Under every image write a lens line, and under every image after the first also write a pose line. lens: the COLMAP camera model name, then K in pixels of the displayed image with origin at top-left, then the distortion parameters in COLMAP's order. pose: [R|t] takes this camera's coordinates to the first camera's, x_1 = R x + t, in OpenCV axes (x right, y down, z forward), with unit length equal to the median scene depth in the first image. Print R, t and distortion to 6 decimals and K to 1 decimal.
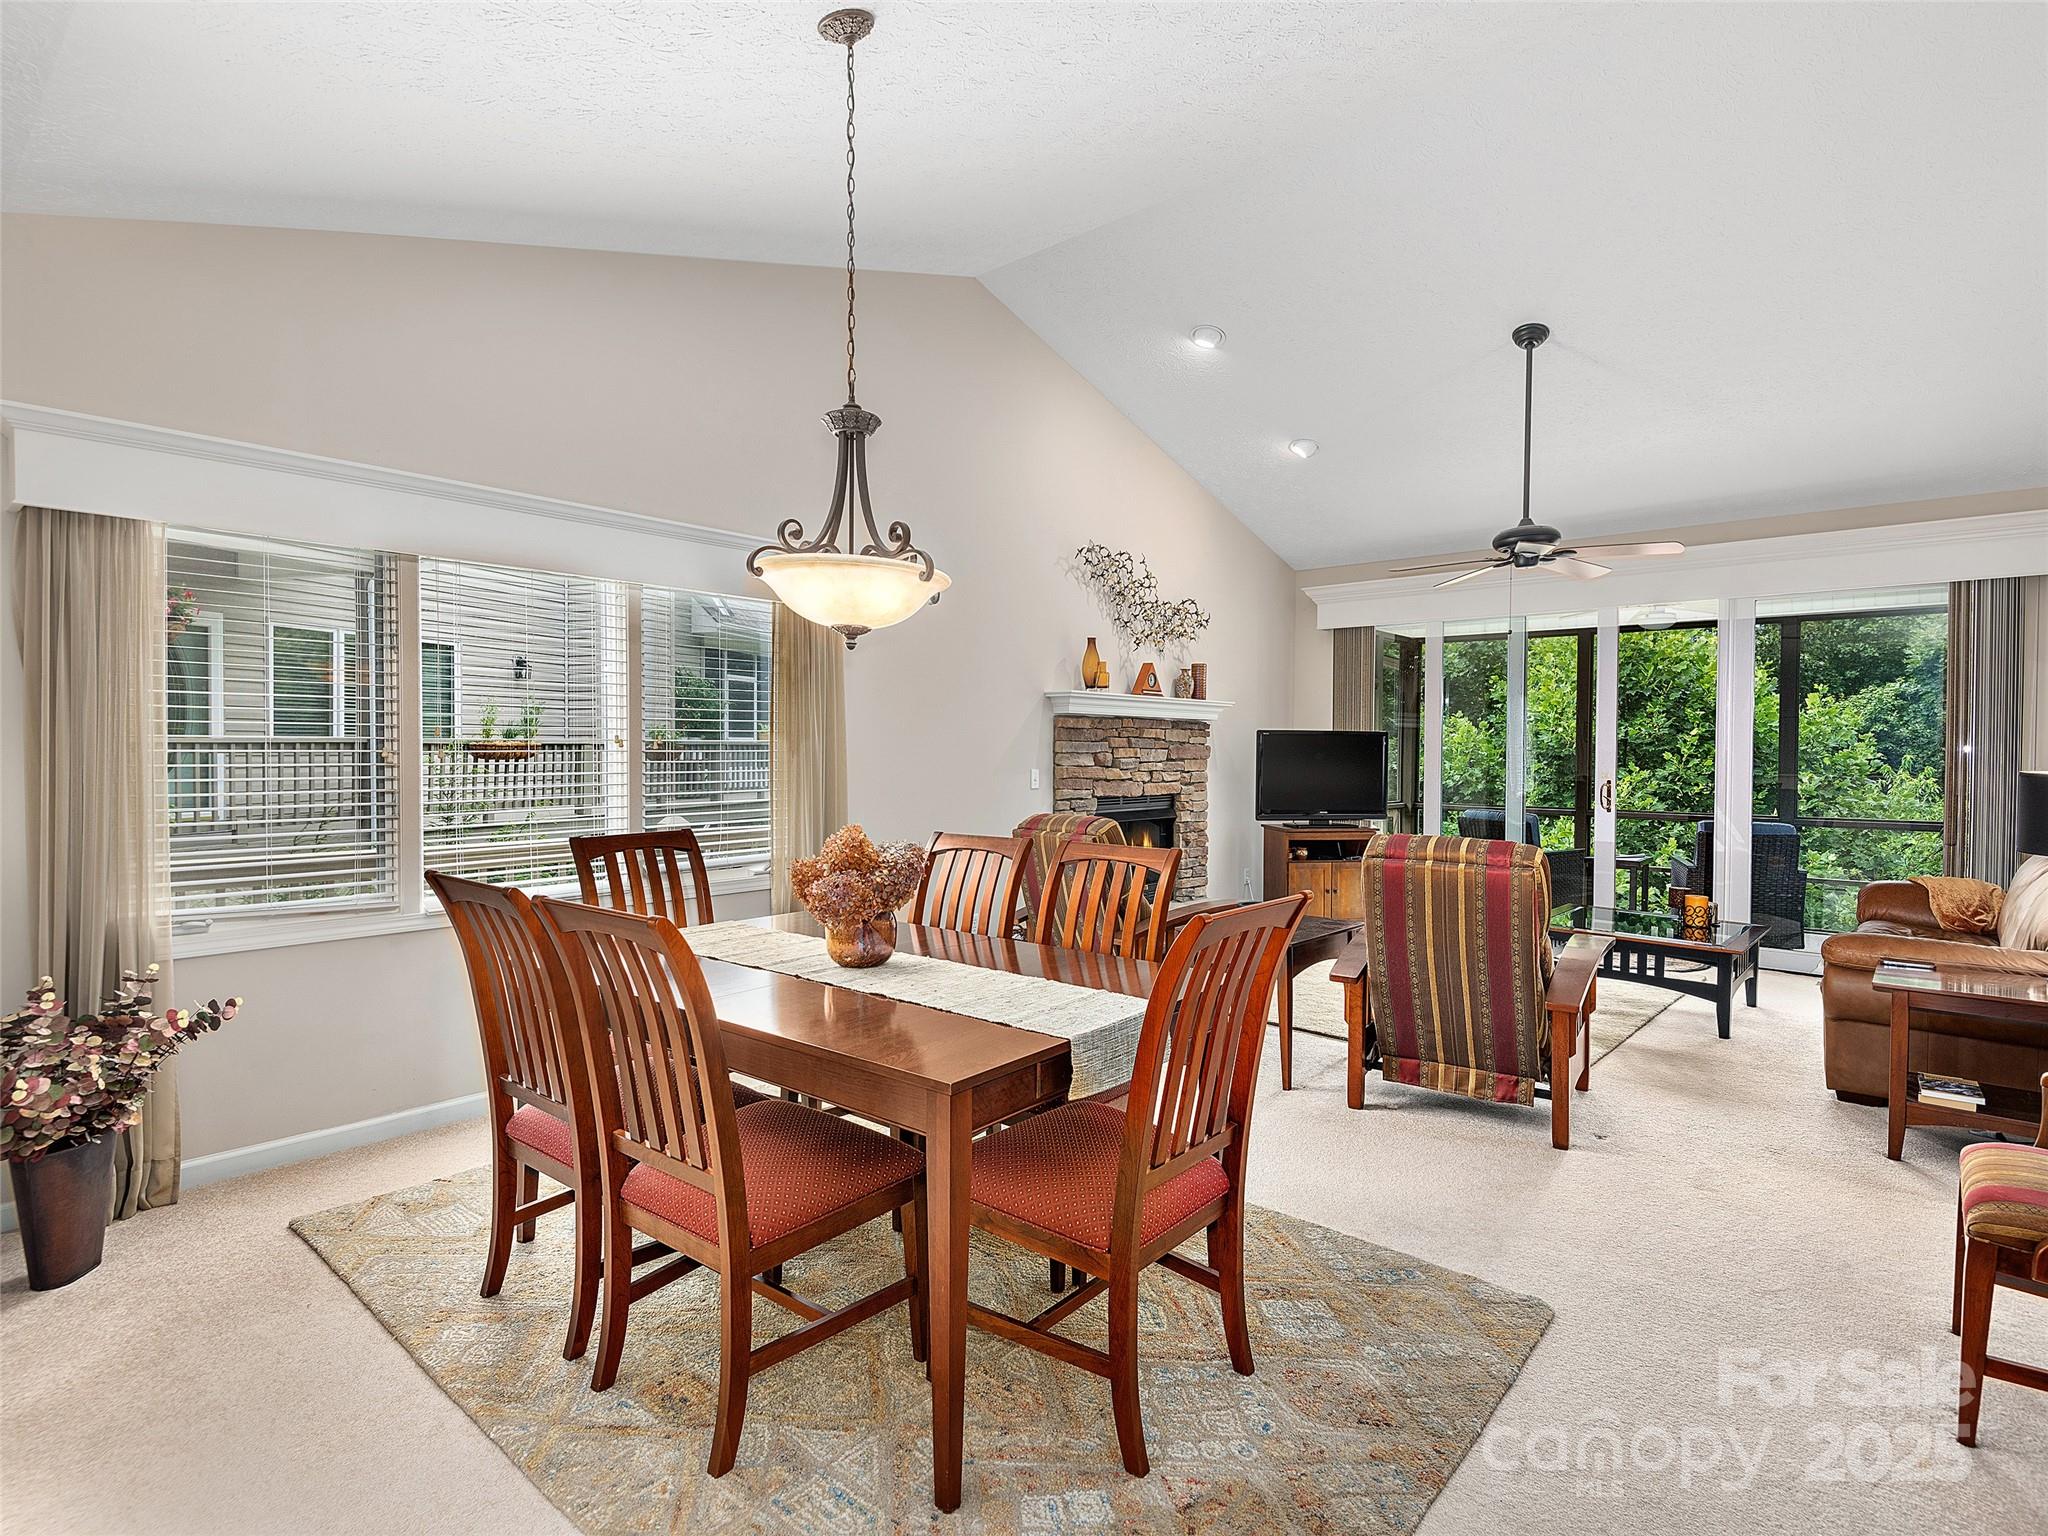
lens RADIAL K [[1049.4, 0, 985.6], [0, 1049.4, 753.1], [0, 0, 1]] dist [0.003789, -0.006186]
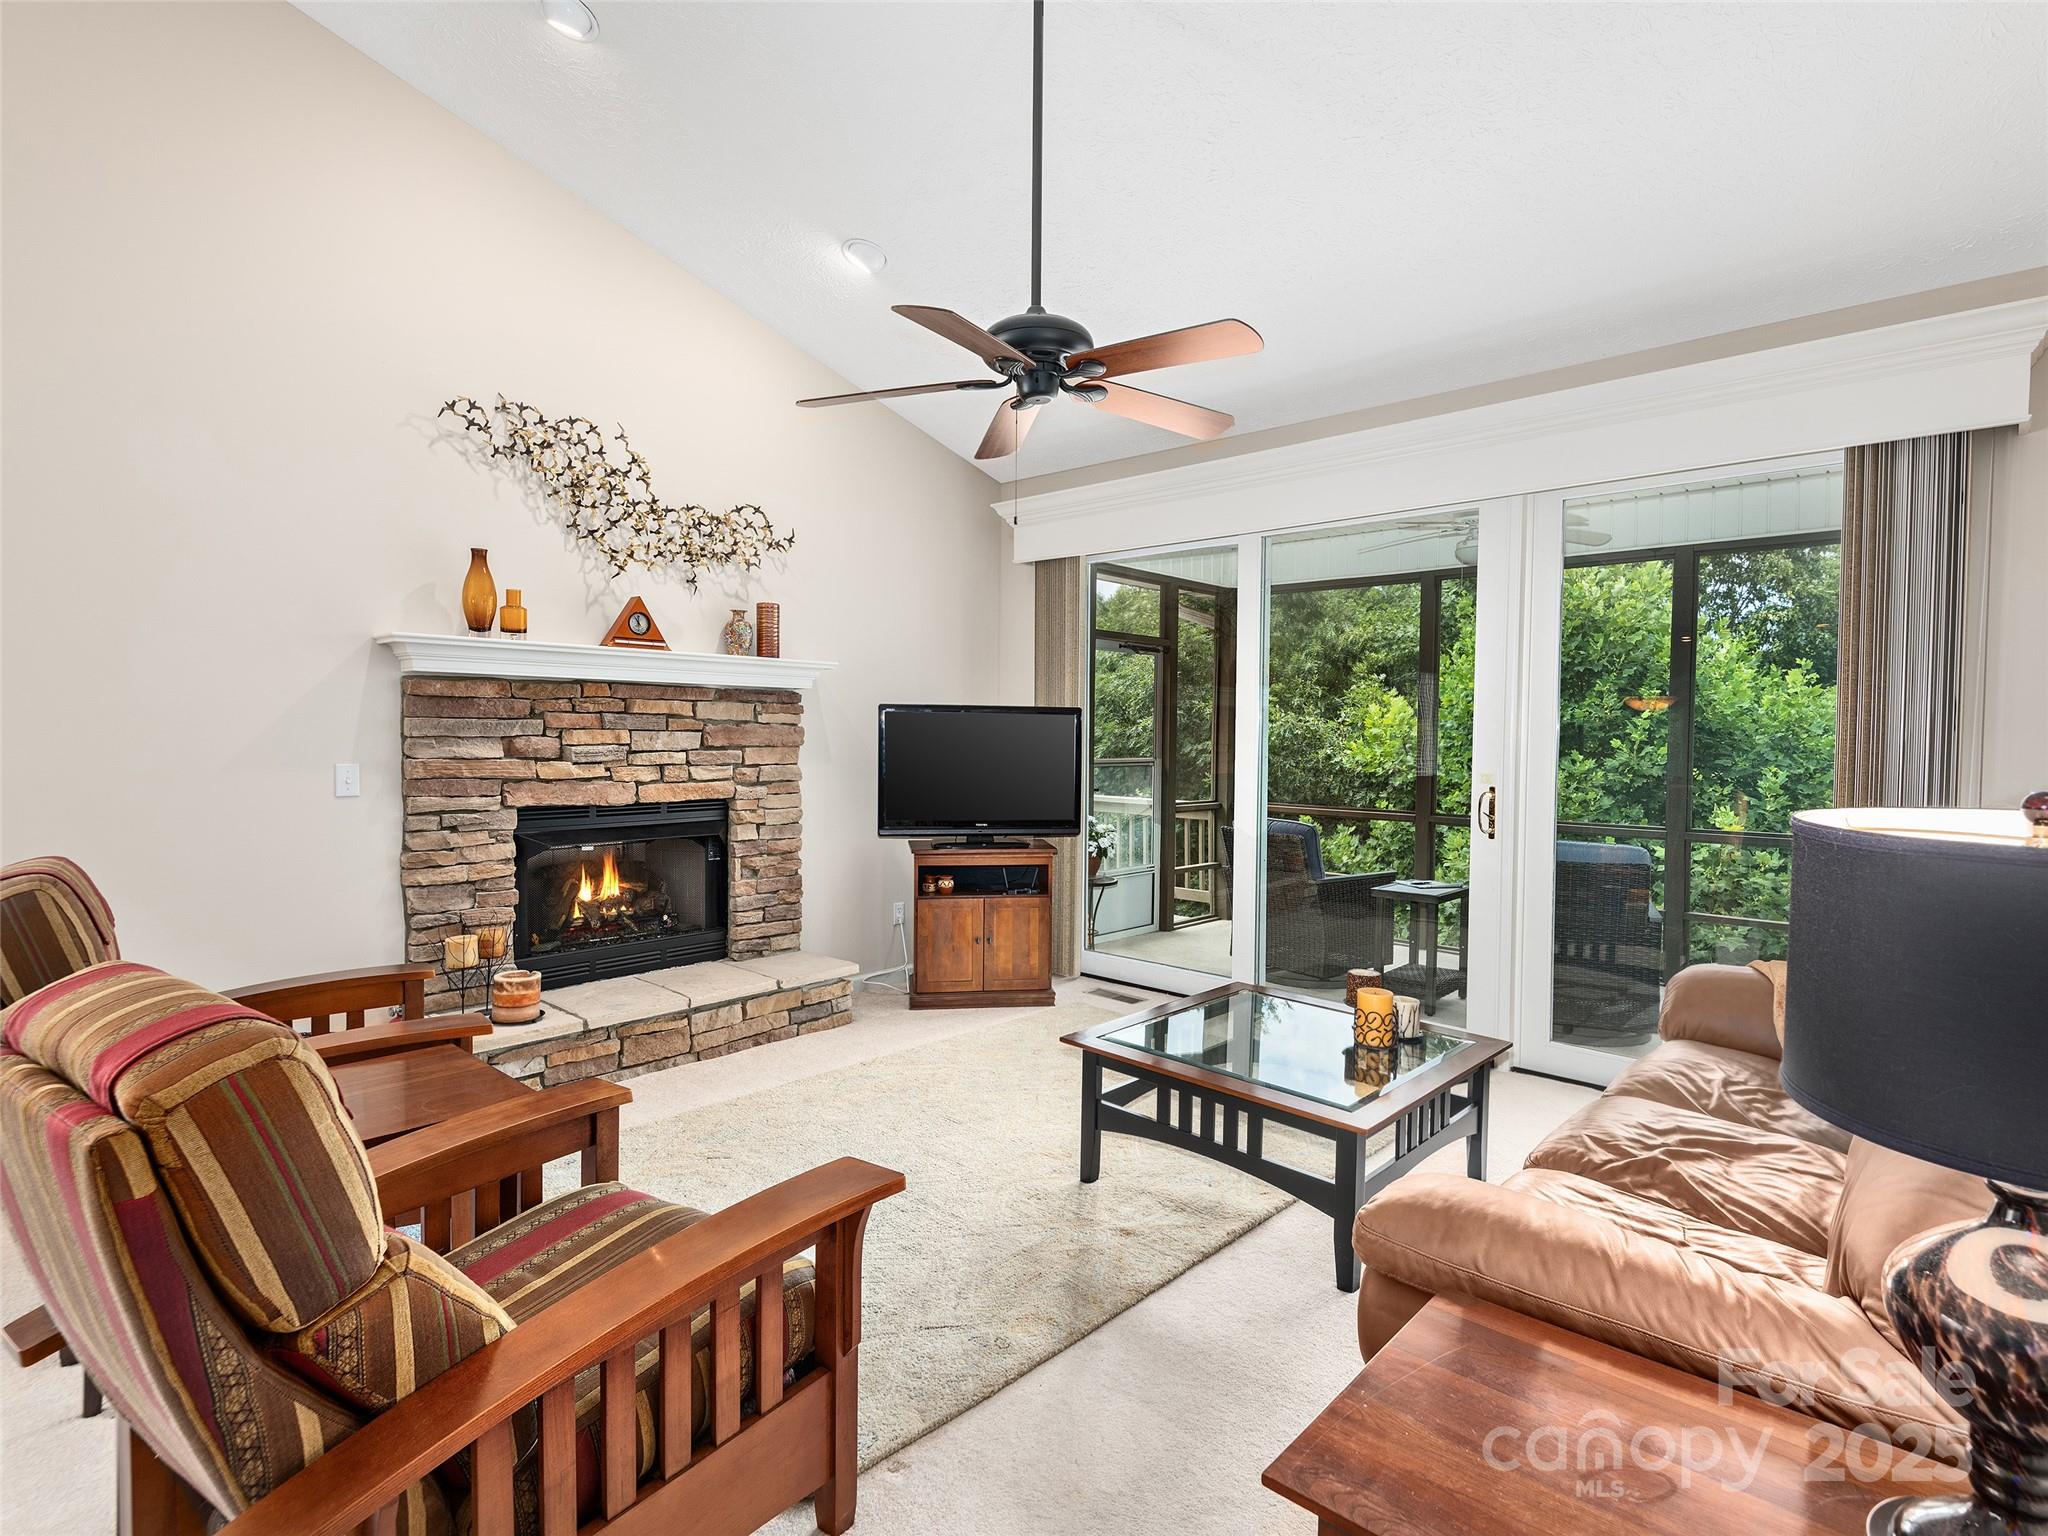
lens RADIAL K [[1049.4, 0, 1031.5], [0, 1049.4, 768.1], [0, 0, 1]] dist [0.003789, -0.006186]
pose [[0.999979, 0.006321, 0.001658, 0.375083], [-0.006372, 0.999440, 0.032840, -0.003834], [-0.001450, -0.032849, 0.999459, 0.335529]]
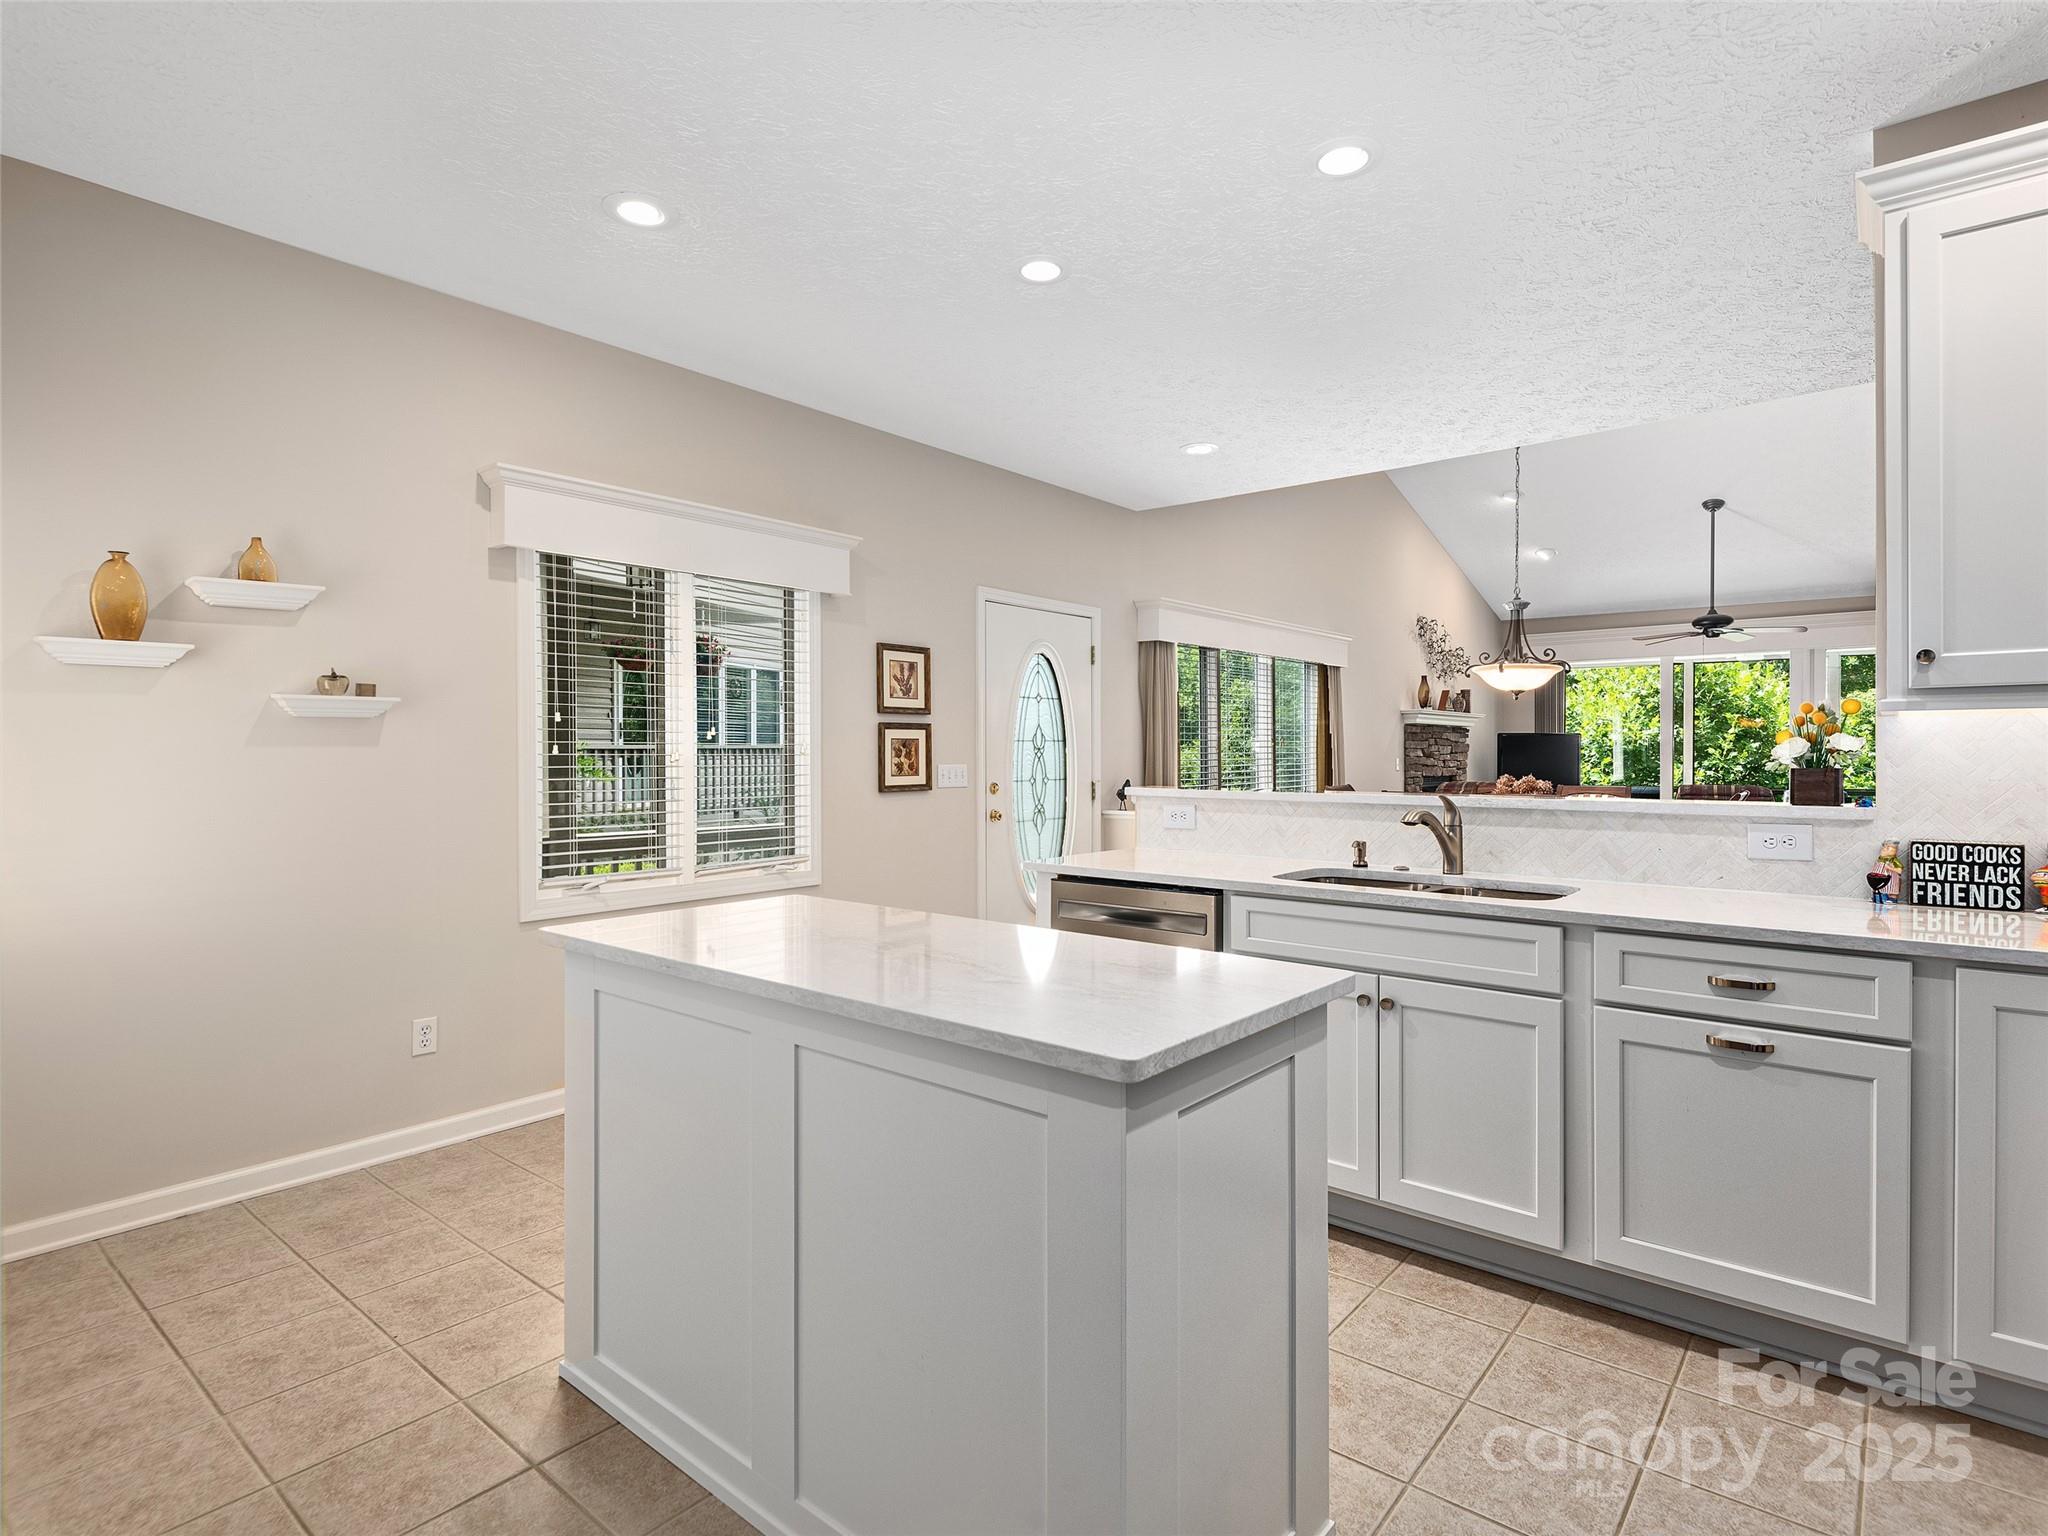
lens RADIAL K [[1049.4, 0, 1026.1], [0, 1049.4, 759.0], [0, 0, 1]] dist [0.003789, -0.006186]
pose [[0.998800, -0.009978, 0.047946, -0.511849], [0.009925, 0.999950, 0.001348, 0.007015], [-0.047957, -0.000870, 0.998849, -0.494453]]
